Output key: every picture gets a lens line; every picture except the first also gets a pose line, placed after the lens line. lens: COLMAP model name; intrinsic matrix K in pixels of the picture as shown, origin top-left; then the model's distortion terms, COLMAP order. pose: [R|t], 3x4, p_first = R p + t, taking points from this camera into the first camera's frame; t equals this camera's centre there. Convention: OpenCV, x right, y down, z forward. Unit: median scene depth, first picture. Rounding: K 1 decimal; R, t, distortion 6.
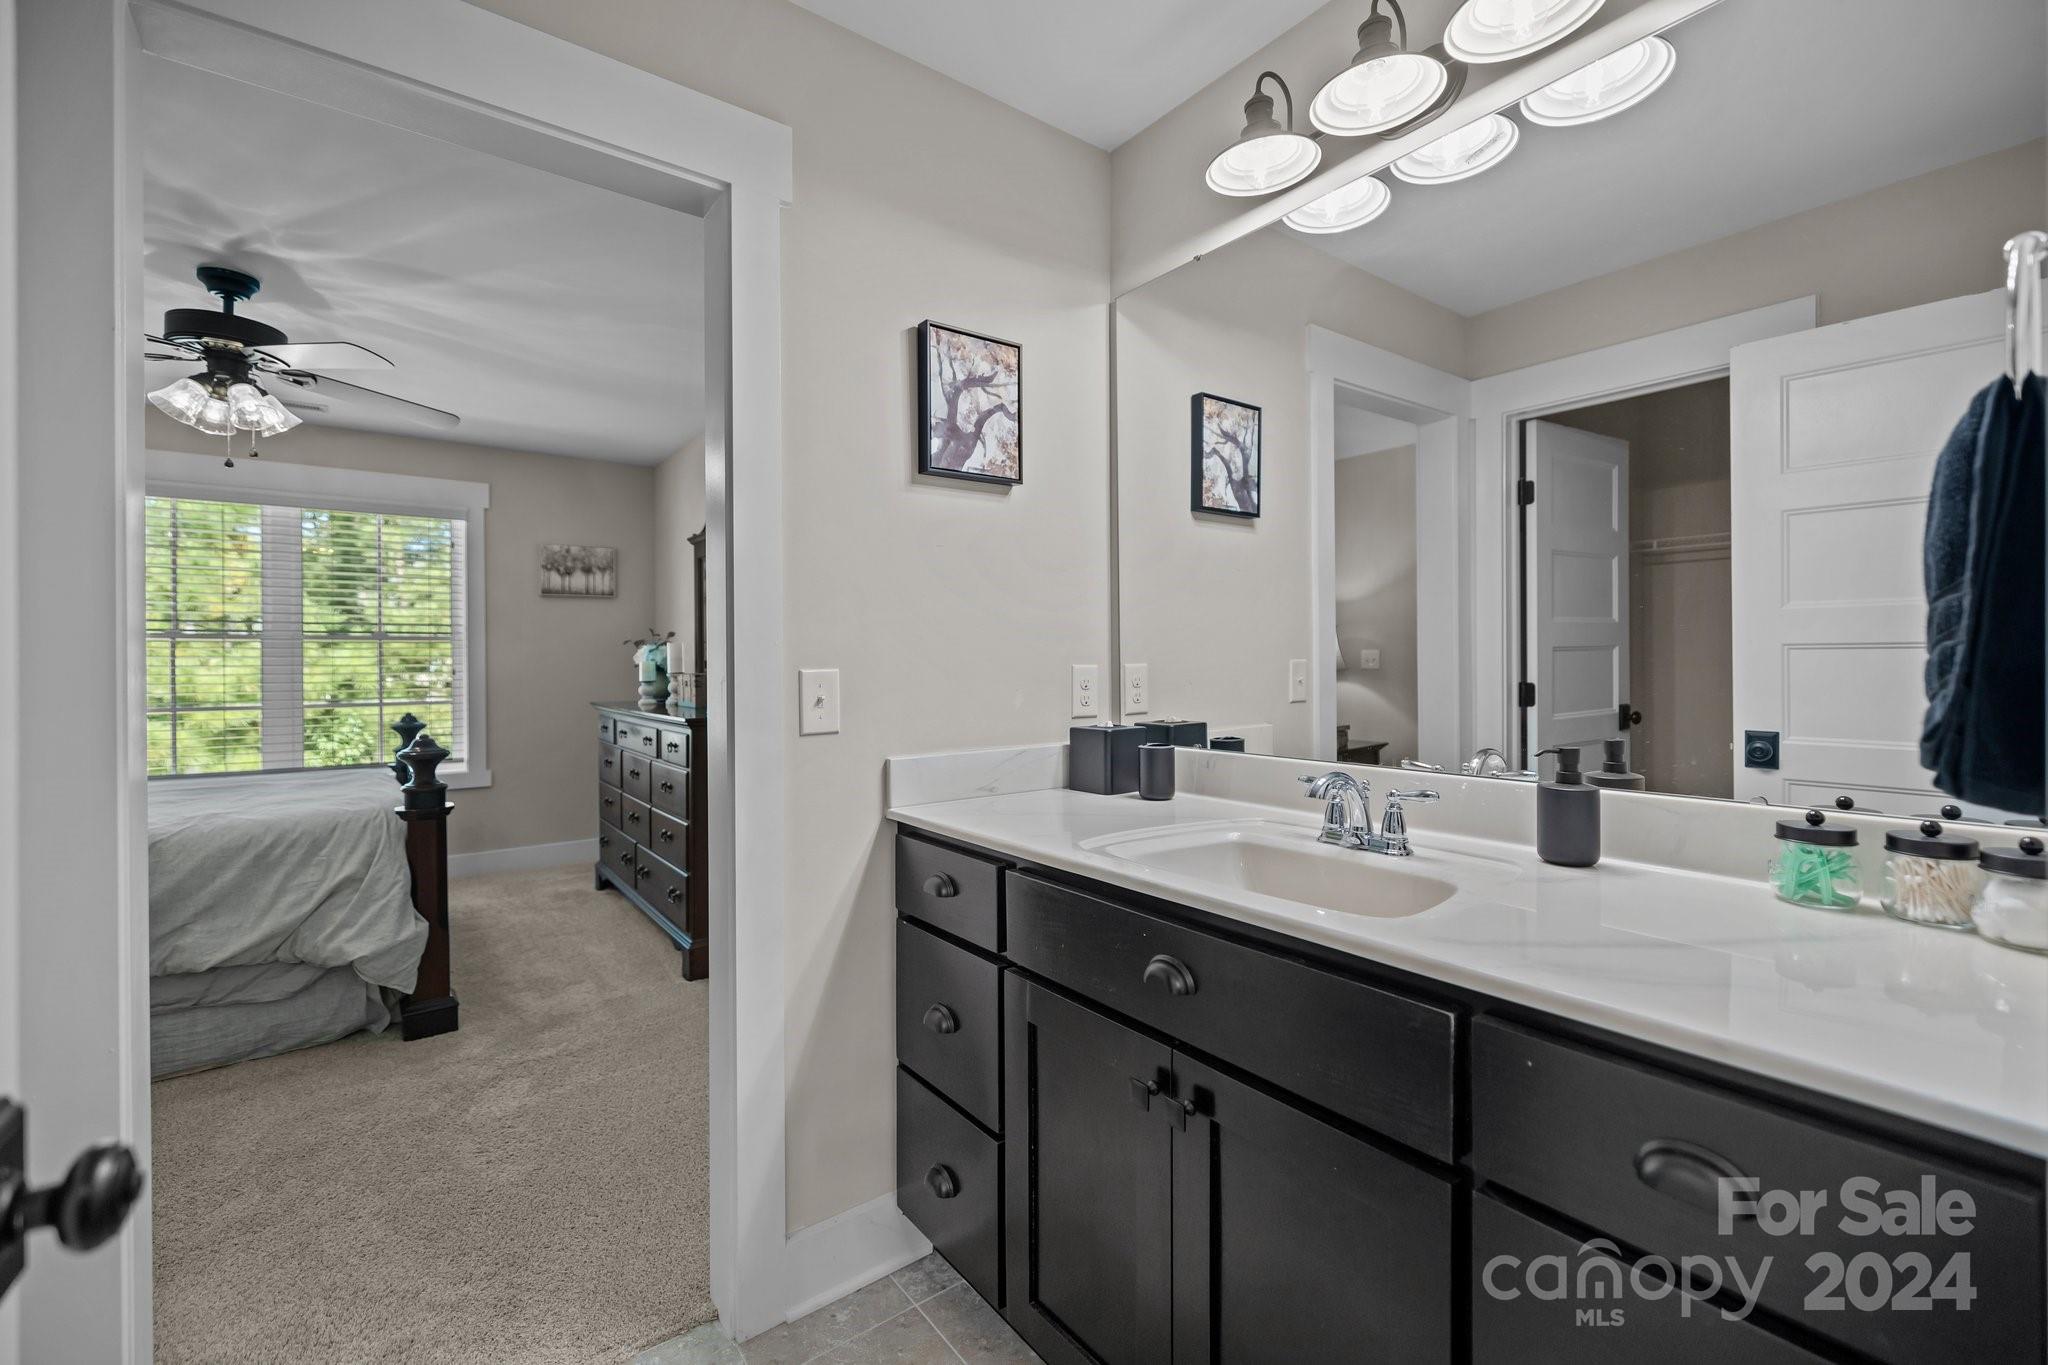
lens RADIAL K [[887.2, 0, 1040.0], [0, 887.2, 662.3], [0, 0, 1]] dist [-0.000824, -0.000096]
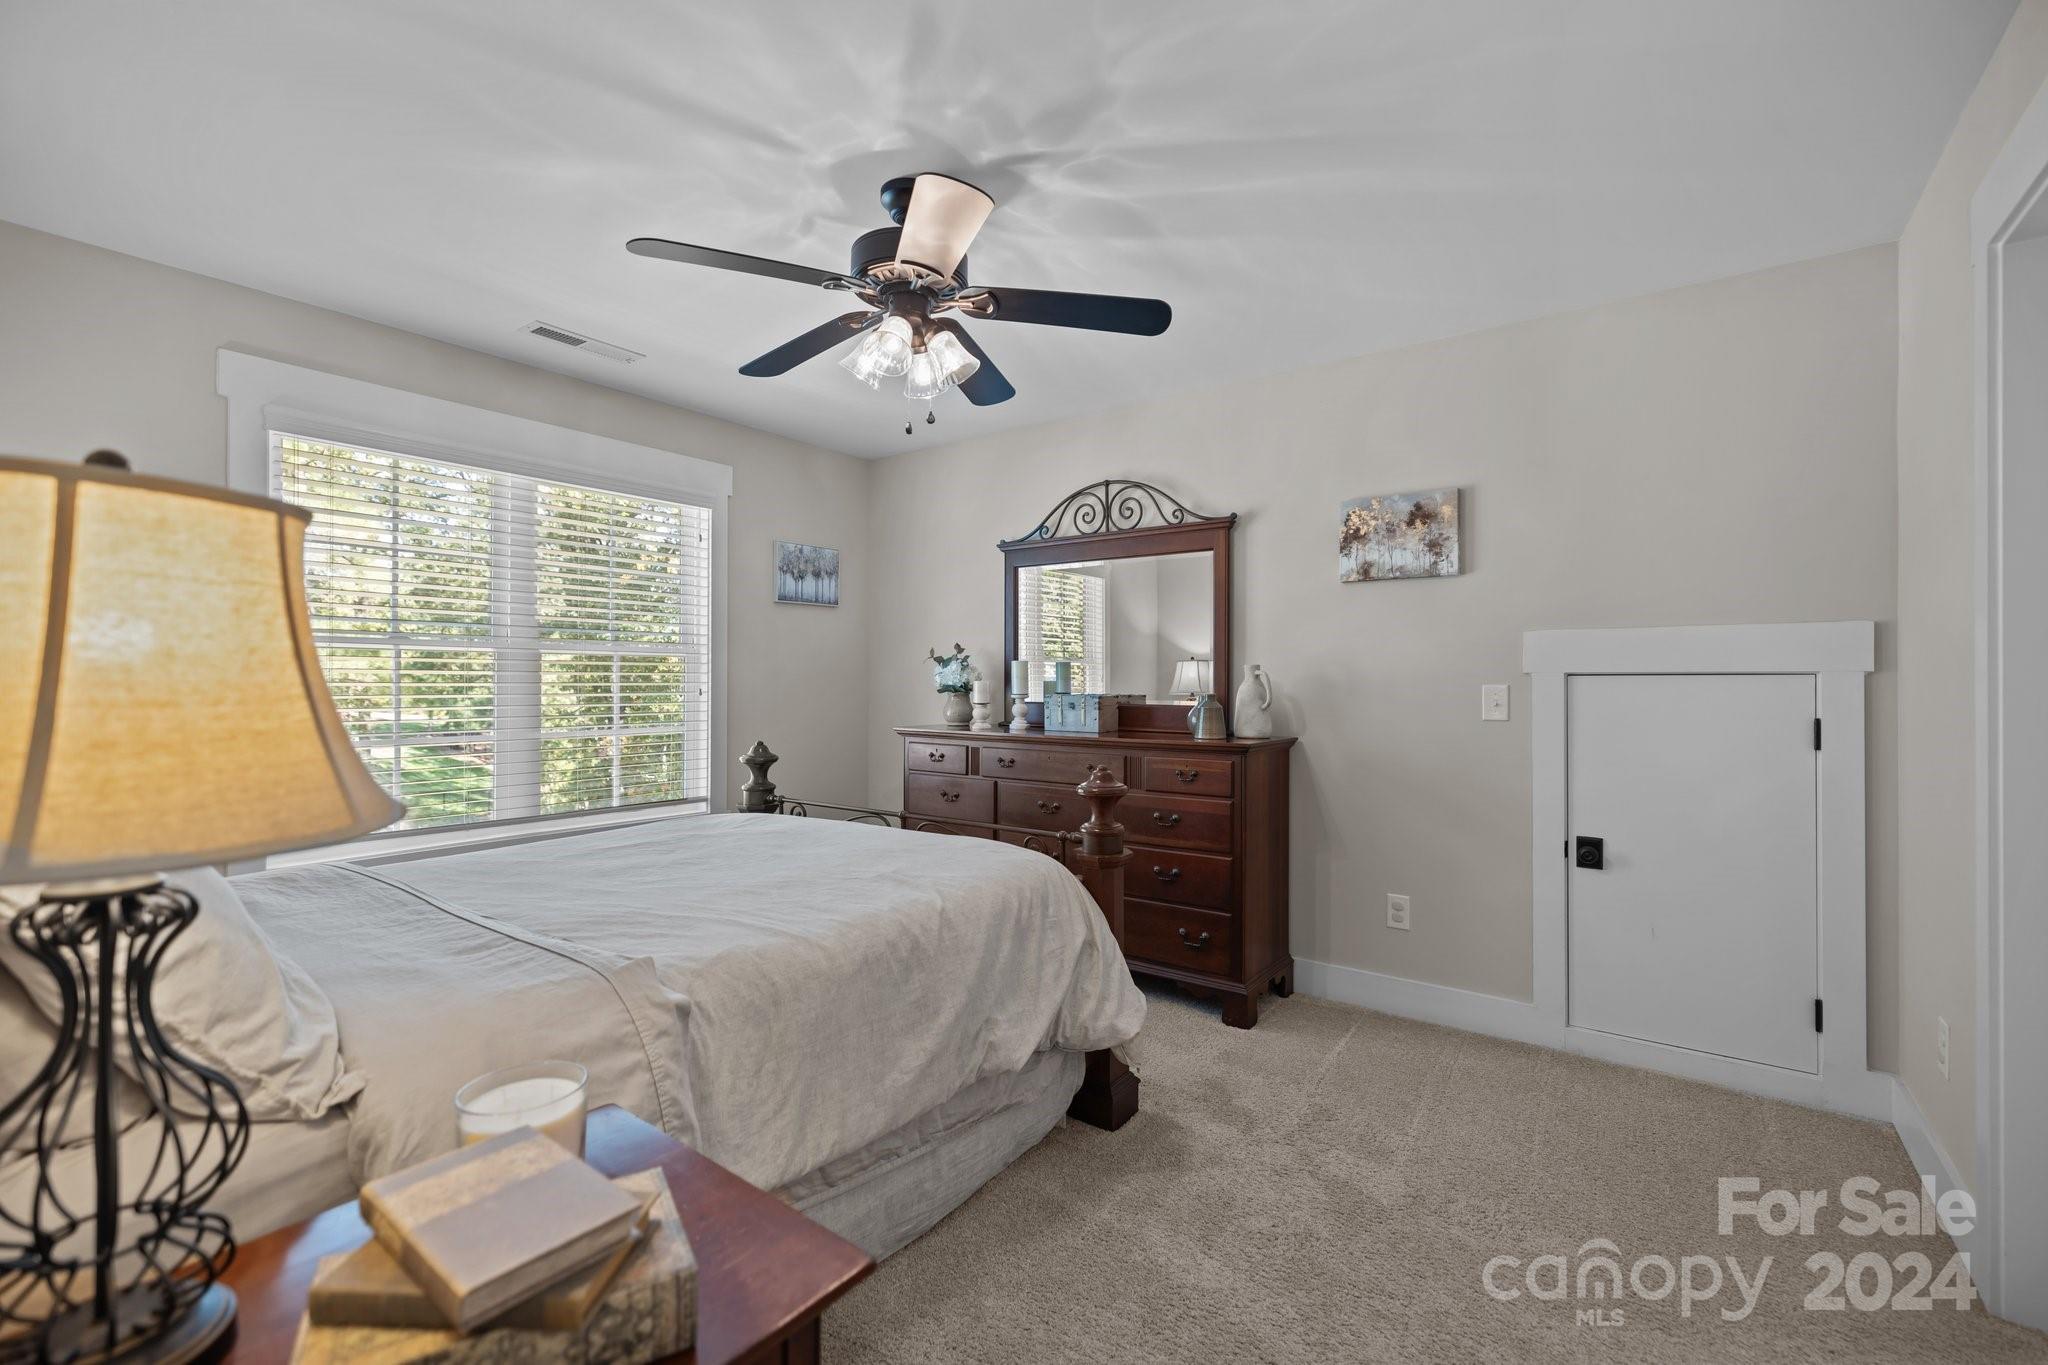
lens RADIAL K [[876.5, 0, 1024.0], [0, 876.5, 682.5], [0, 0, 1]] dist [0.000908, 0.000055]
pose [[0.957017, 0.010792, 0.289830, -0.571832], [-0.010844, 0.999940, -0.001426, 0.001150], [-0.289828, -0.001779, 0.957077, 0.121262]]
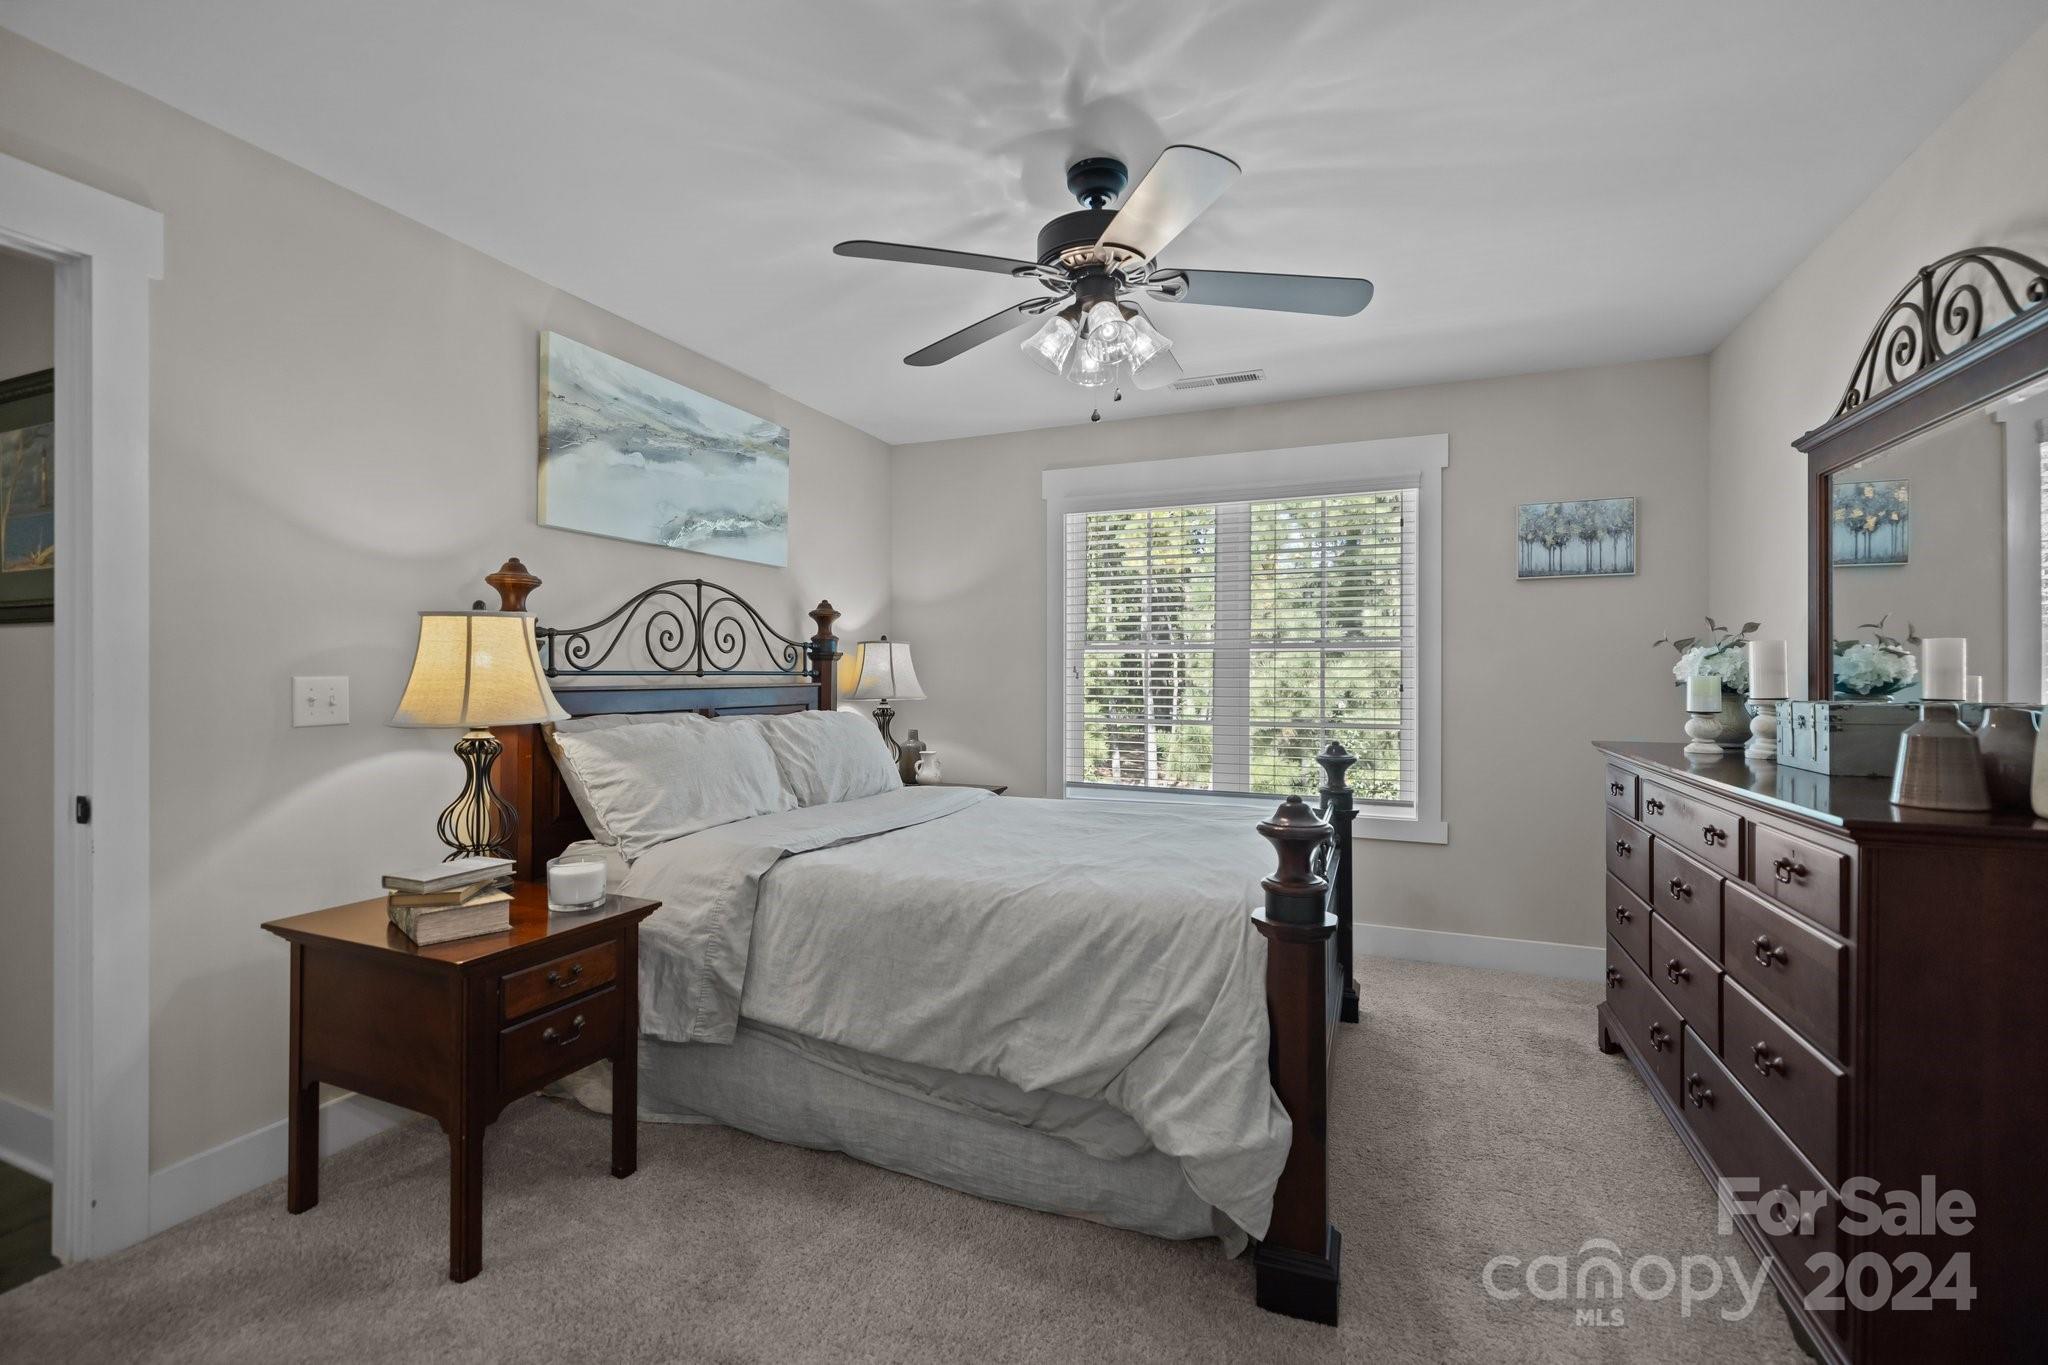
lens RADIAL K [[894.1, 0, 1003.9], [0, 894.1, 676.2], [0, 0, 1]] dist [0.002625, 0.000266]
pose [[0.496495, 0.007466, -0.868008, -0.151790], [-0.006782, 0.999966, 0.004722, -0.000360], [0.868013, 0.003543, 0.496528, 0.299429]]
